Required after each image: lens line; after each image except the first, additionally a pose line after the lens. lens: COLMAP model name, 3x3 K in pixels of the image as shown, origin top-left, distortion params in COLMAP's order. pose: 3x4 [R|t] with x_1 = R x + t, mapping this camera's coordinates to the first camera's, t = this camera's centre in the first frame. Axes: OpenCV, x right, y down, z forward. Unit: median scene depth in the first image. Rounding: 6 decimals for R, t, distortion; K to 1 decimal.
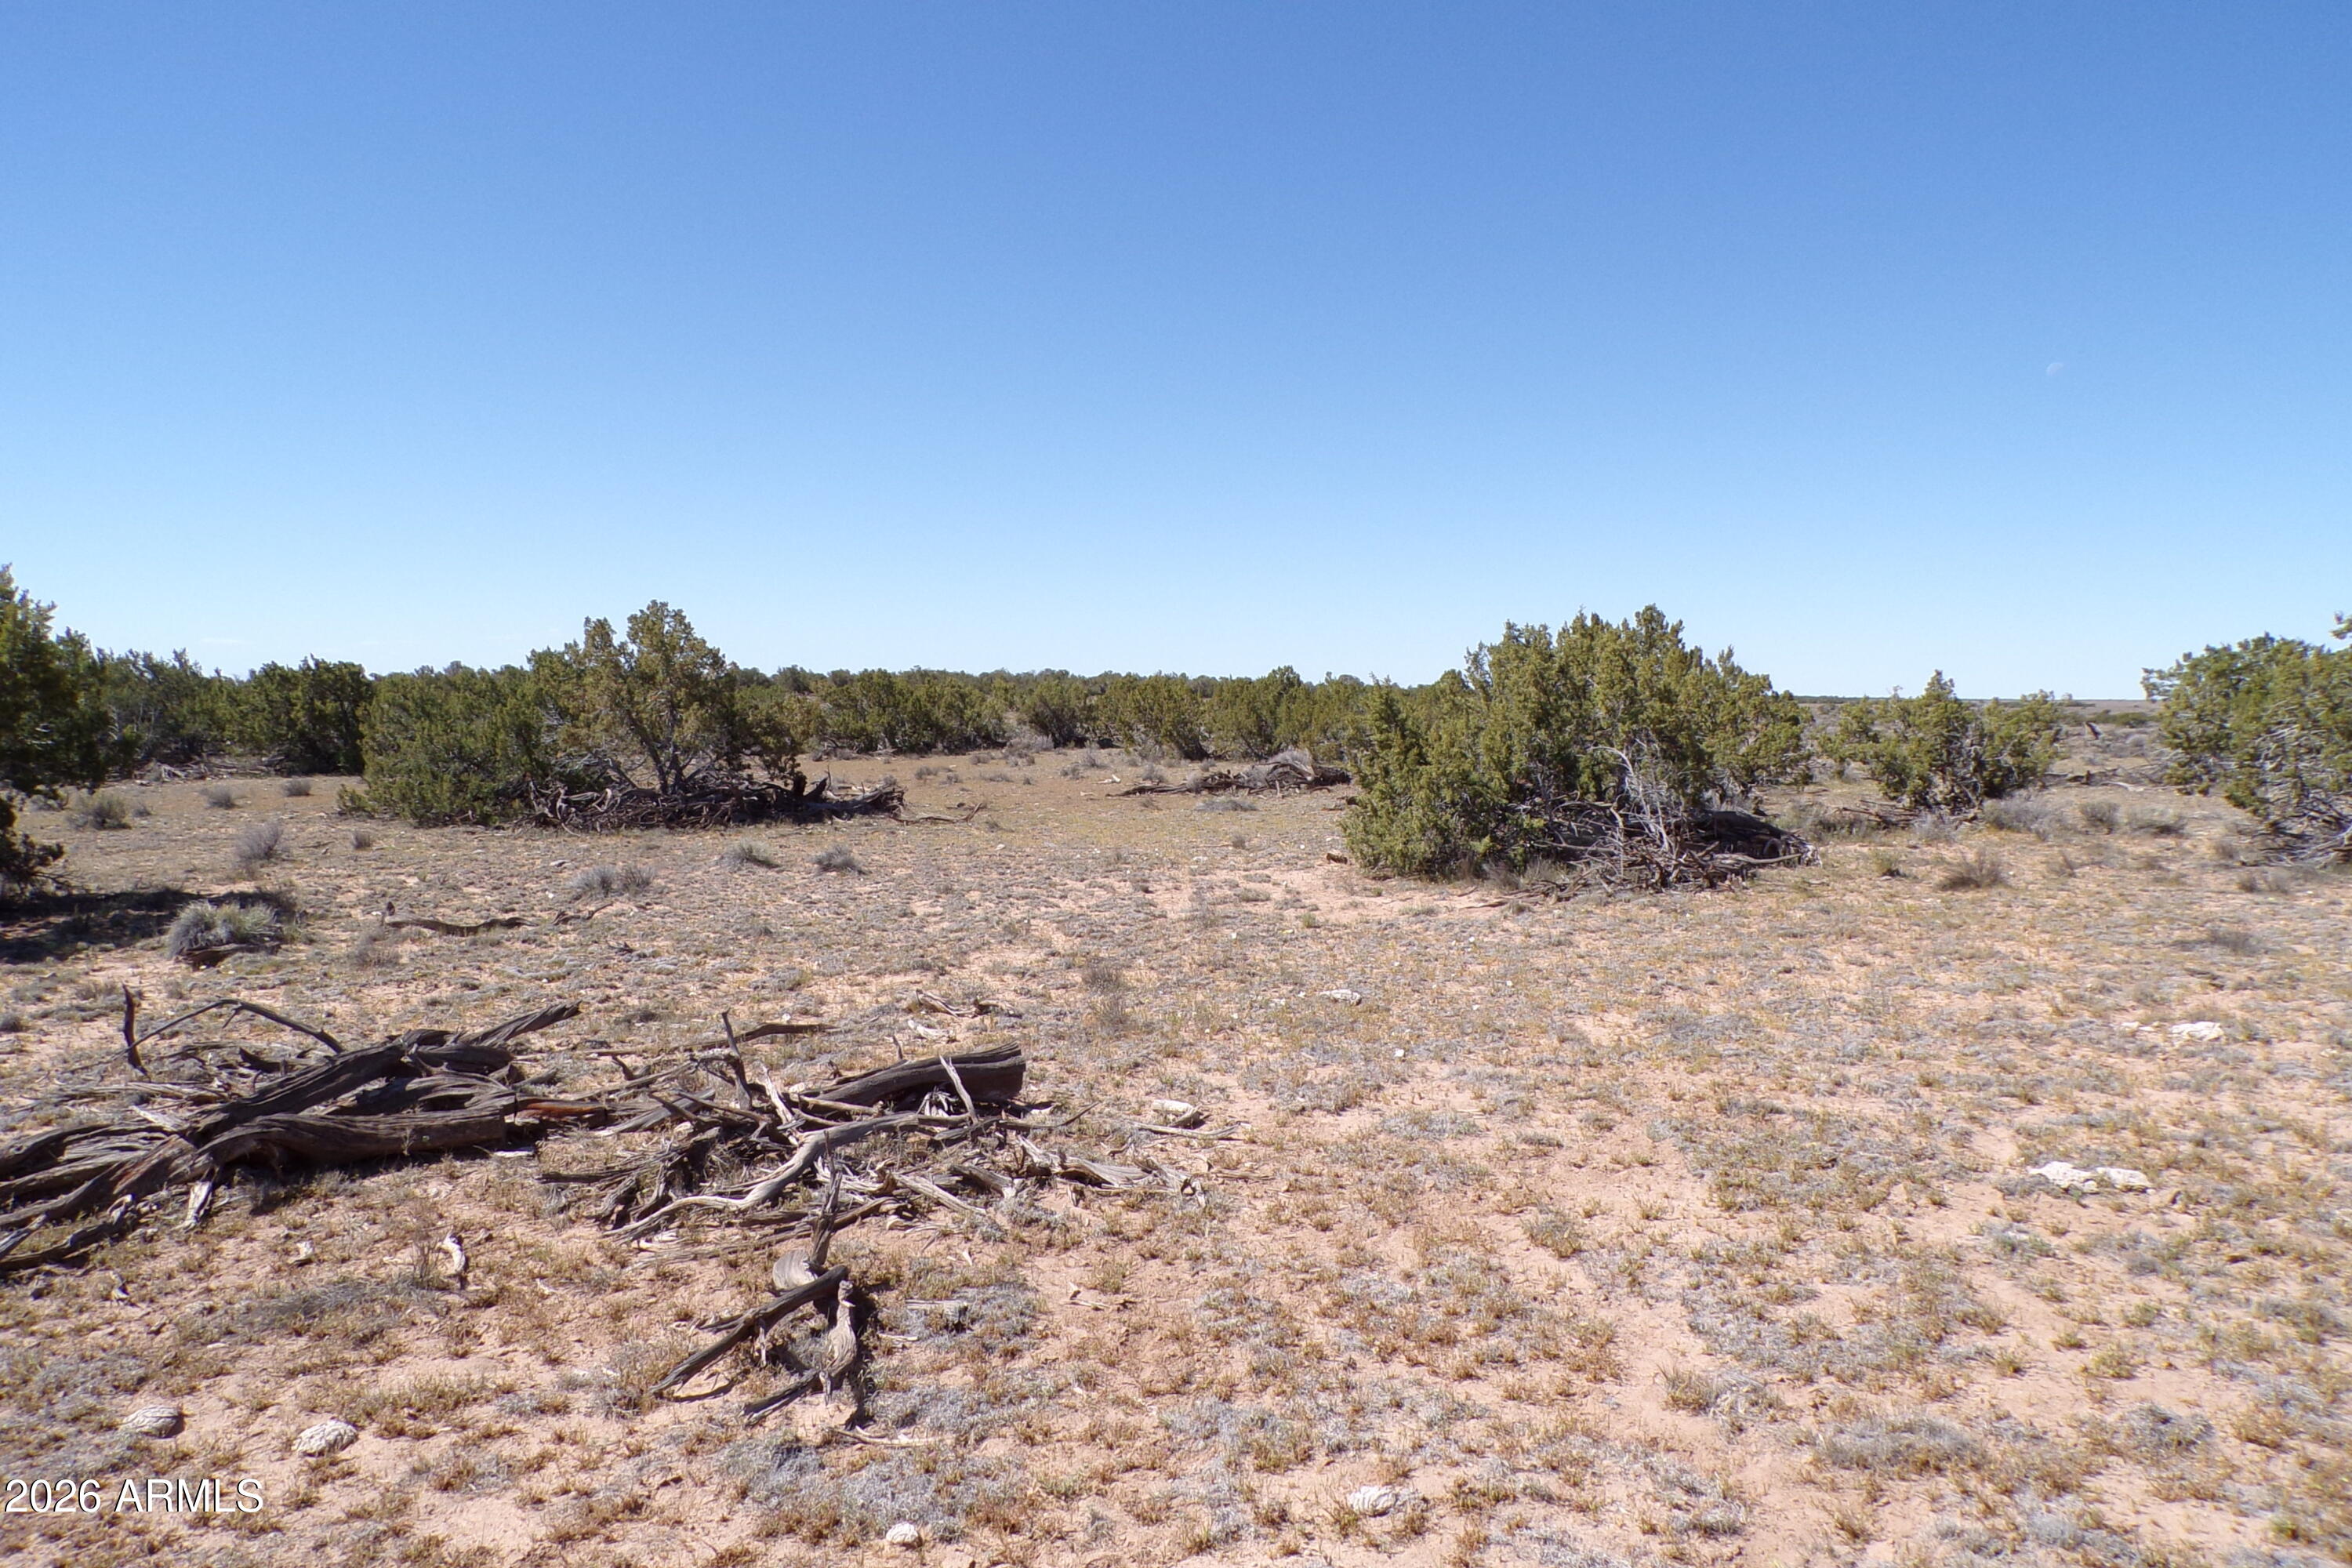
lens RADIAL K [[1637.4, 0, 1181.0], [0, 1637.4, 798.5], [0, 0, 1]] dist [0.010920, -0.000938]
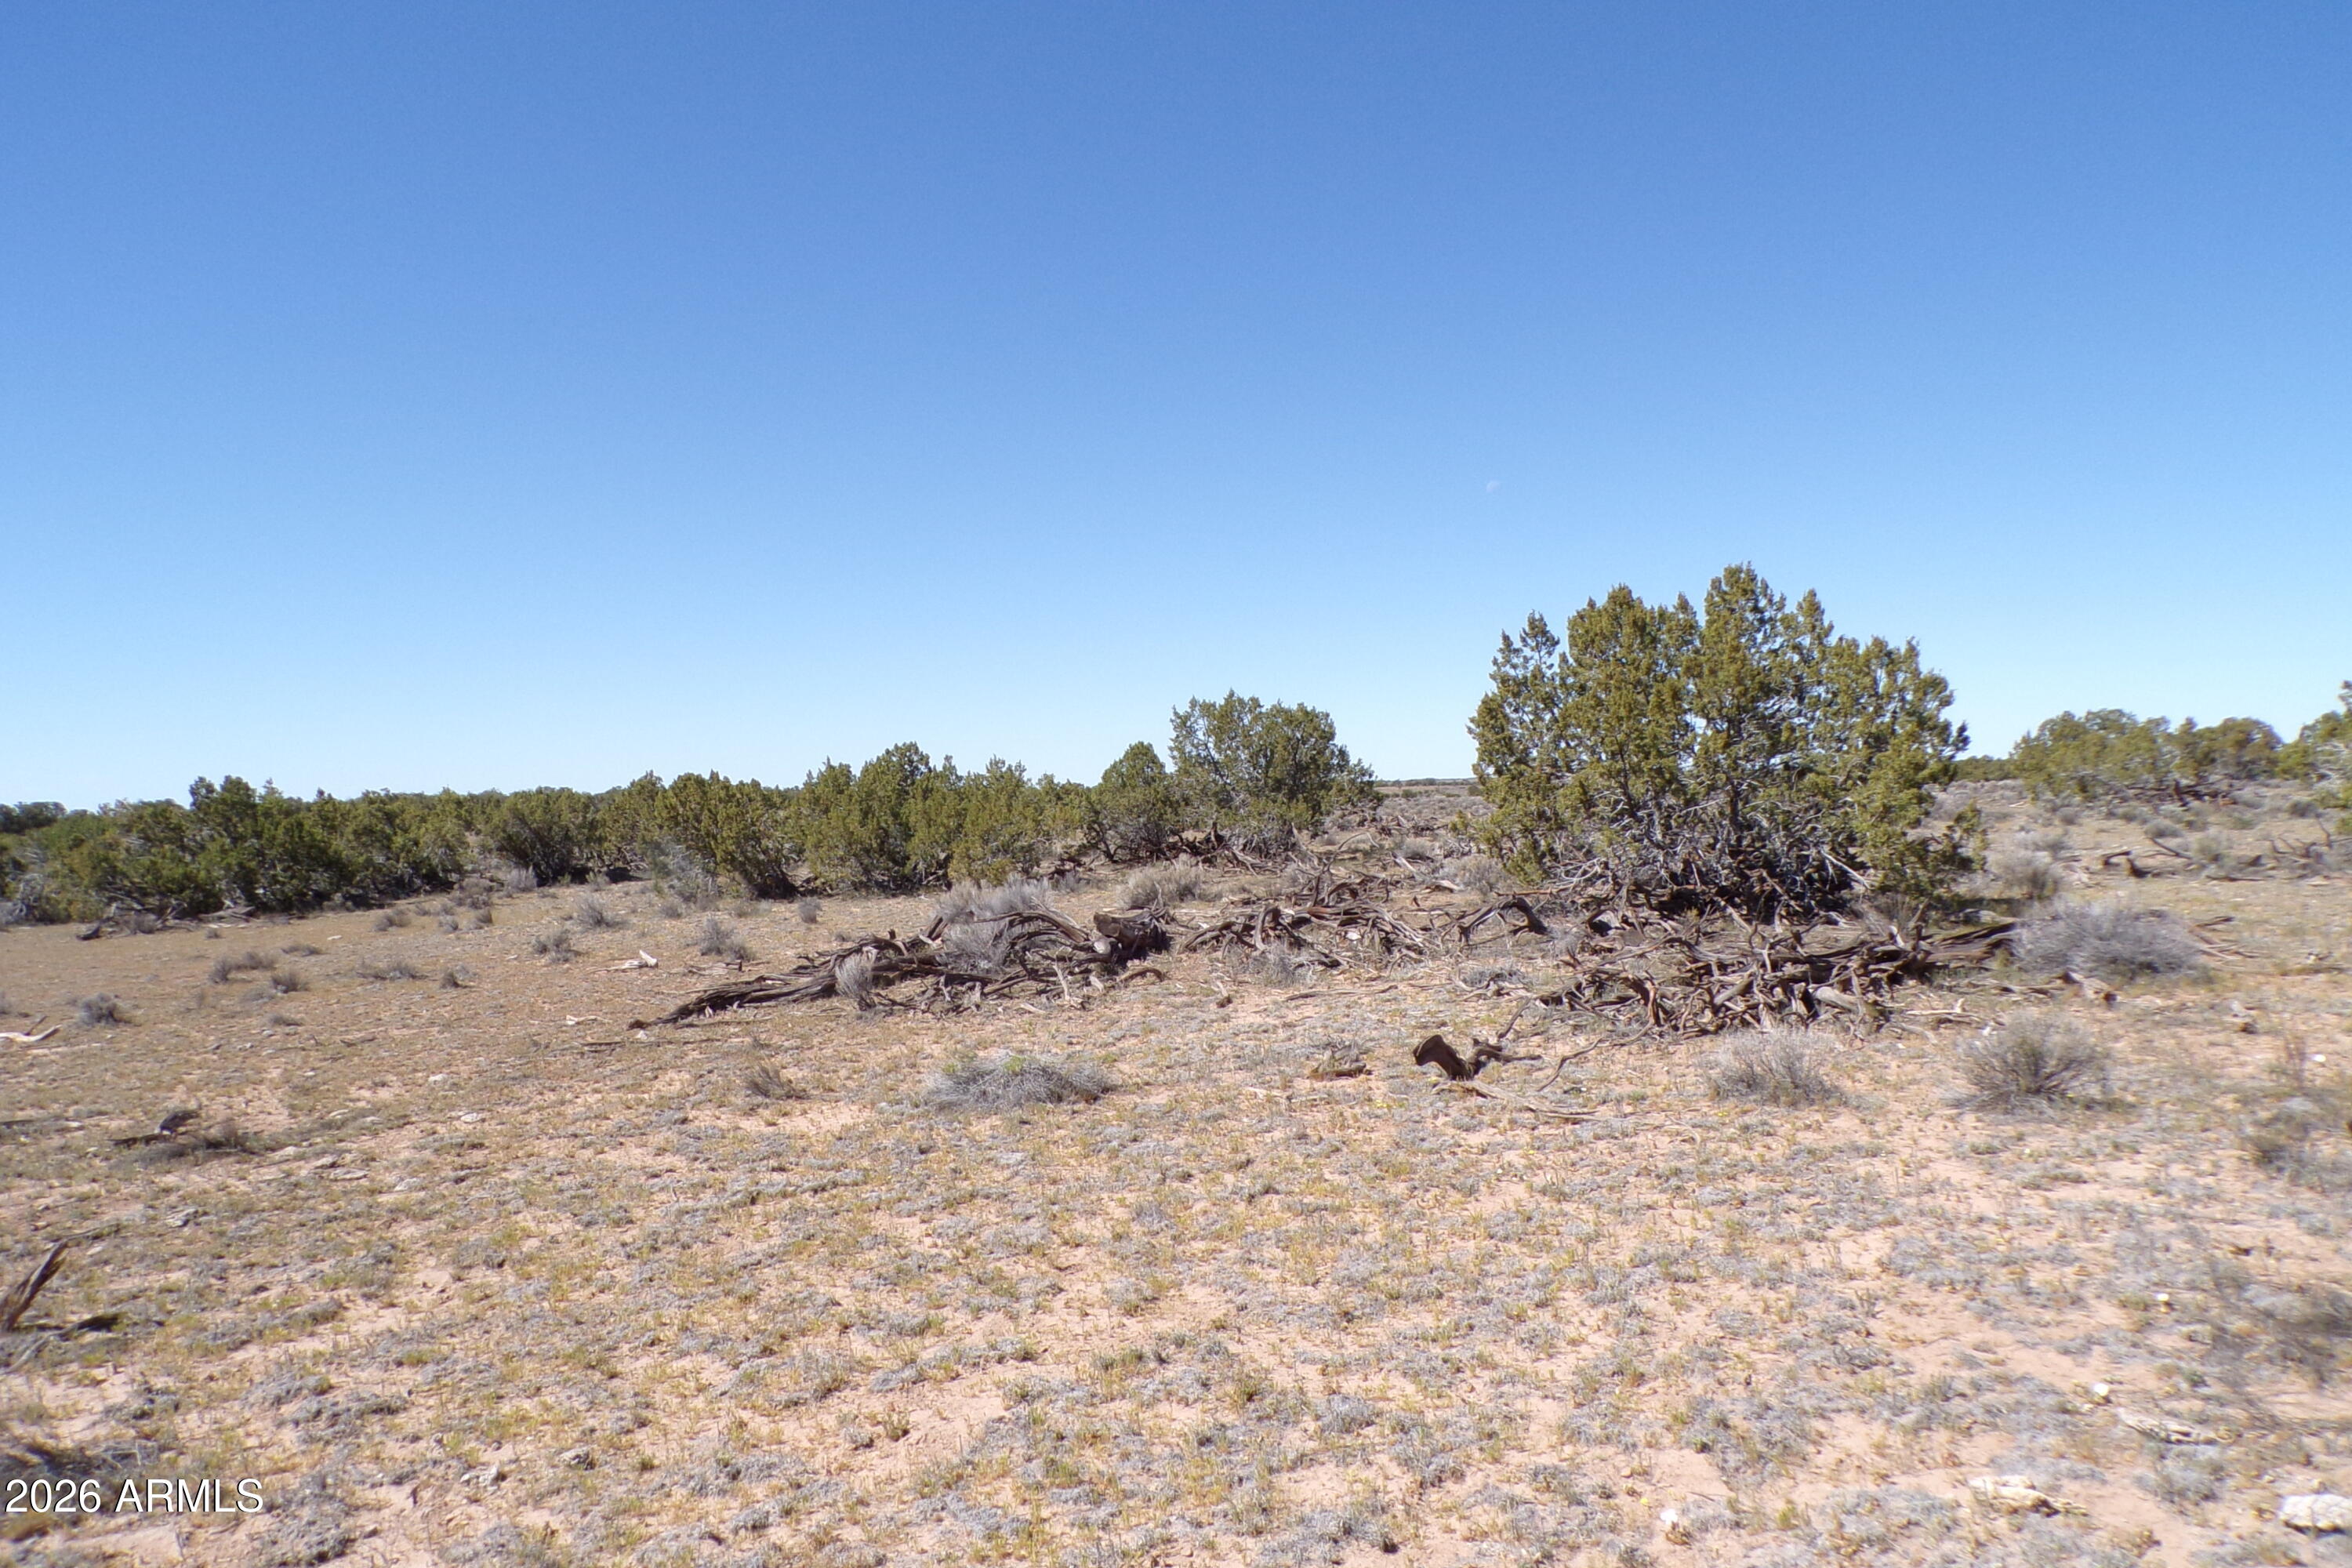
lens RADIAL K [[1637.4, 0, 1163.9], [0, 1637.4, 782.3], [0, 0, 1]] dist [0.010920, -0.000938]
pose [[0.960908, -0.041867, 0.273684, -0.049787], [0.062001, 0.995936, -0.065330, -0.049107], [-0.269836, 0.079744, 0.959598, 1.036335]]
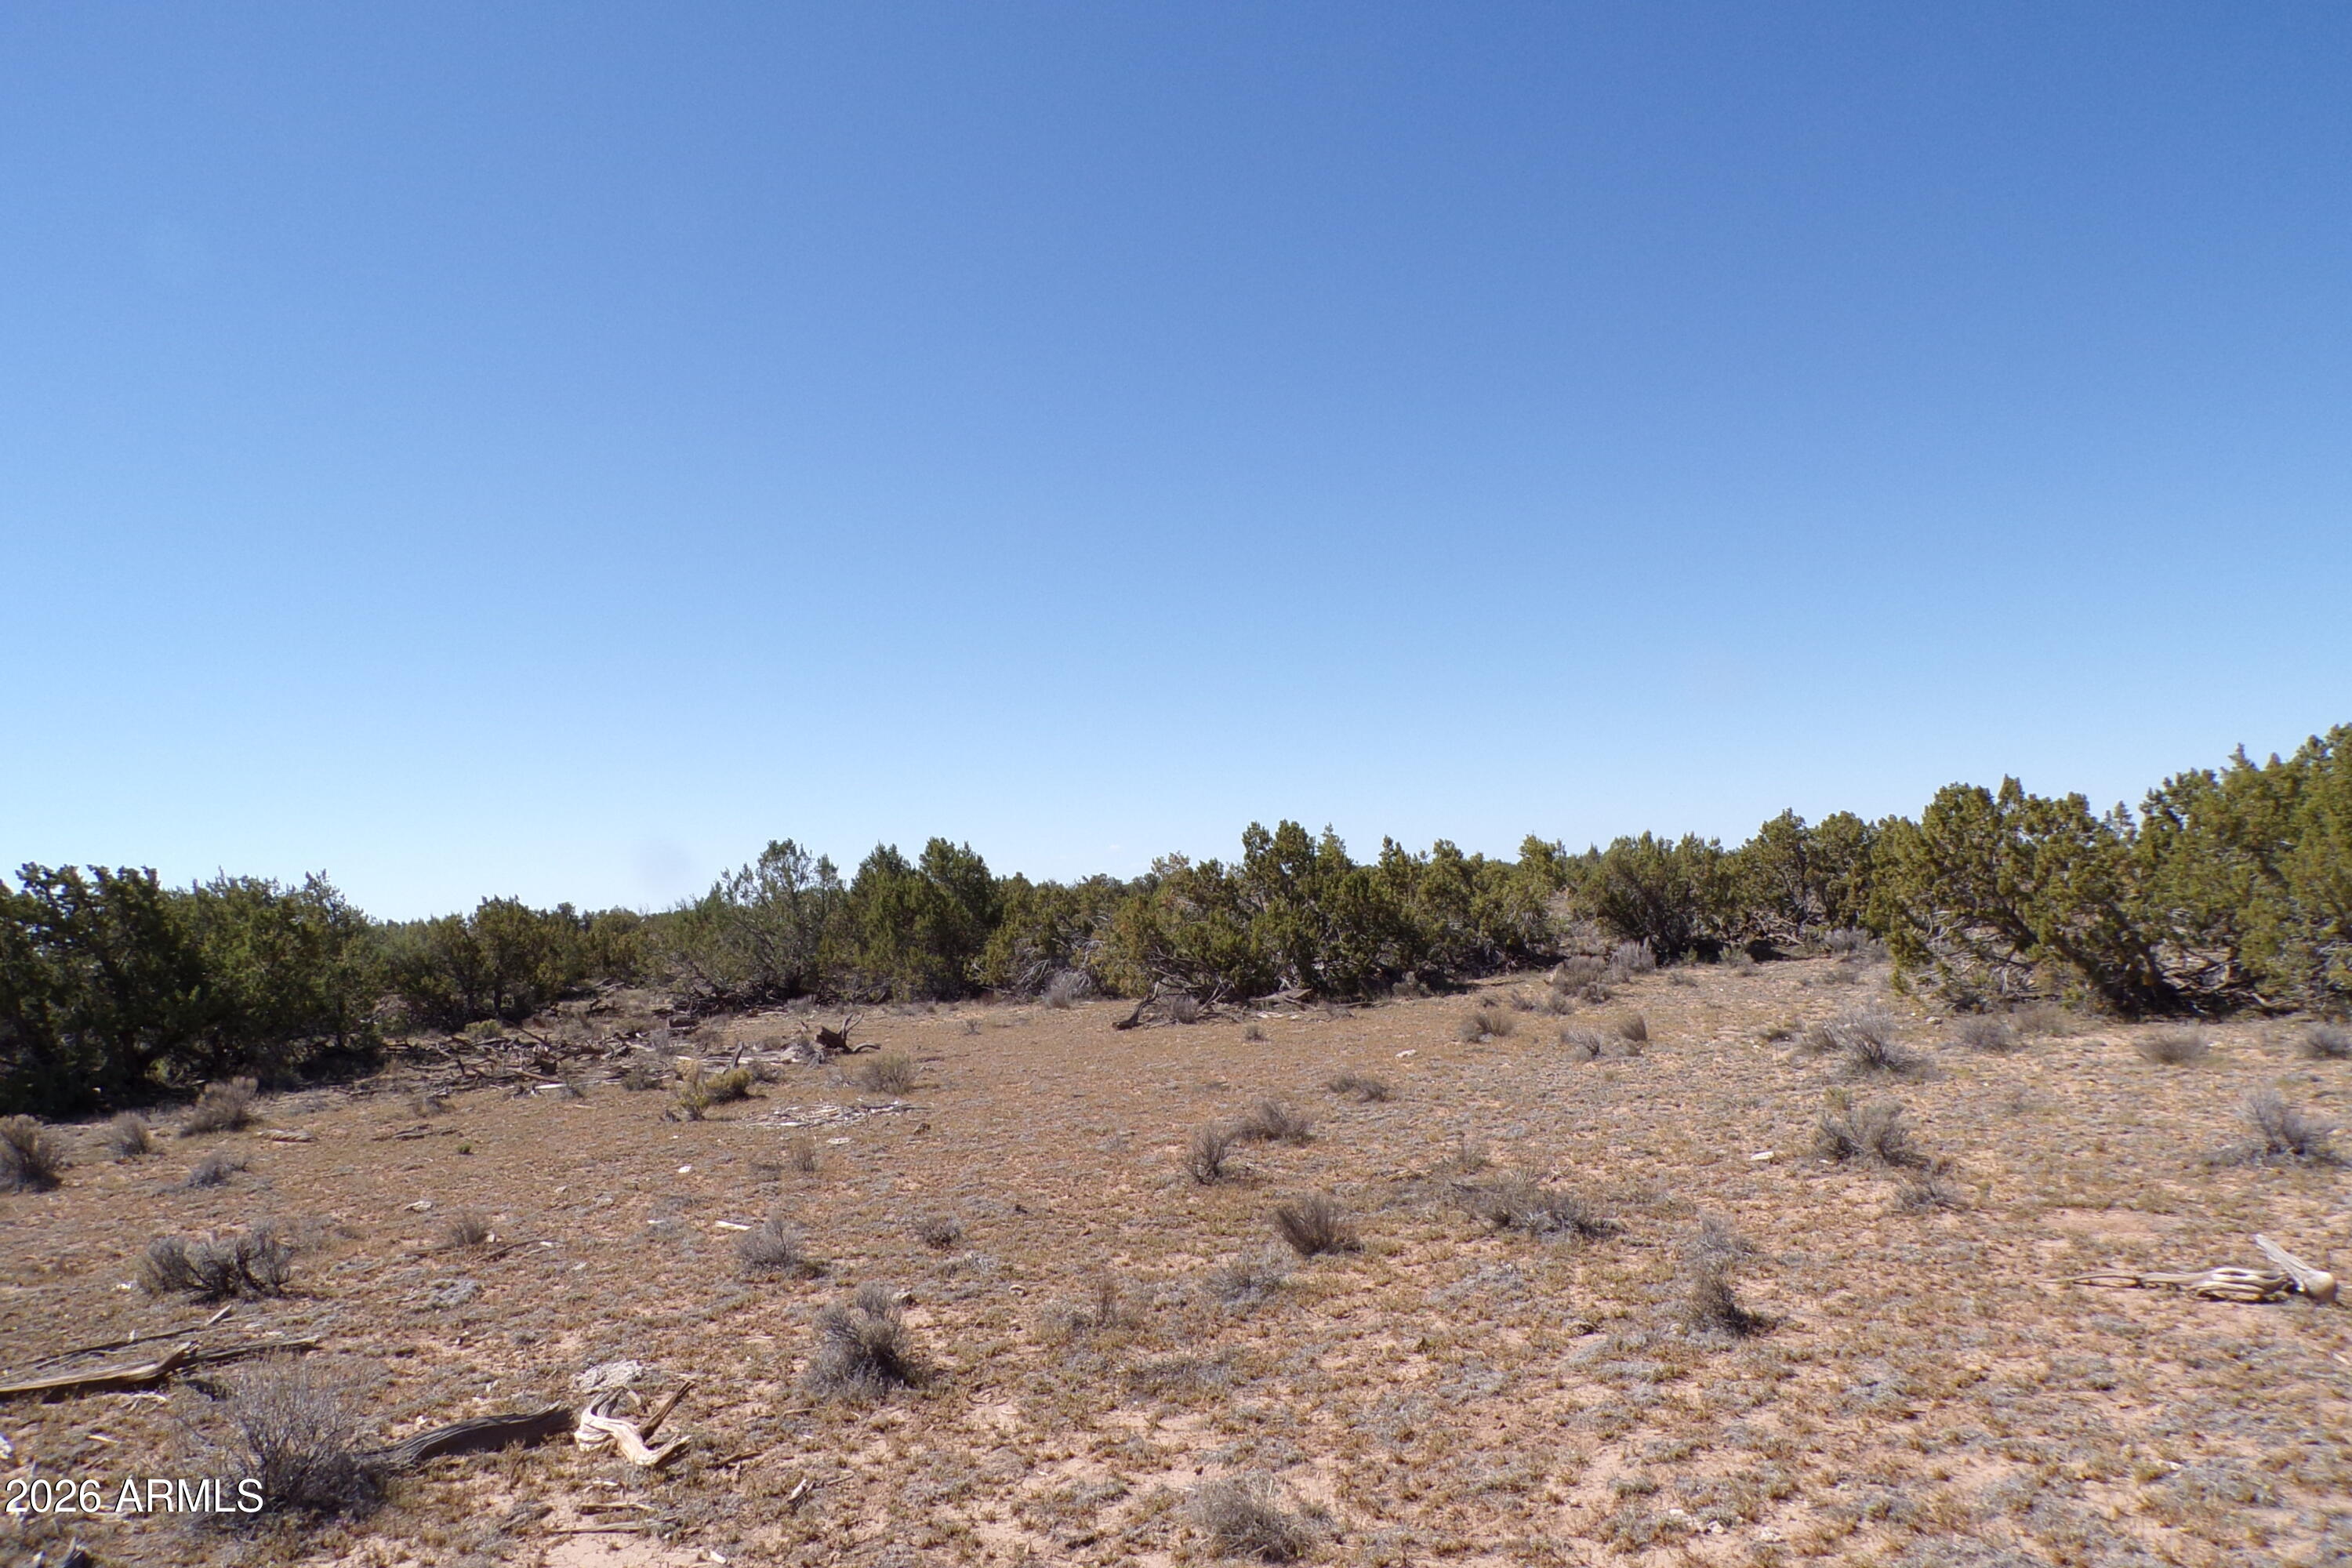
lens RADIAL K [[1637.4, 0, 1164.9], [0, 1637.4, 797.8], [0, 0, 1]] dist [0.010920, -0.000938]
pose [[0.942546, -0.071118, -0.326419, -0.186759], [0.031711, 0.991713, -0.124501, -0.086552], [0.332568, 0.106997, 0.936990, 1.744525]]
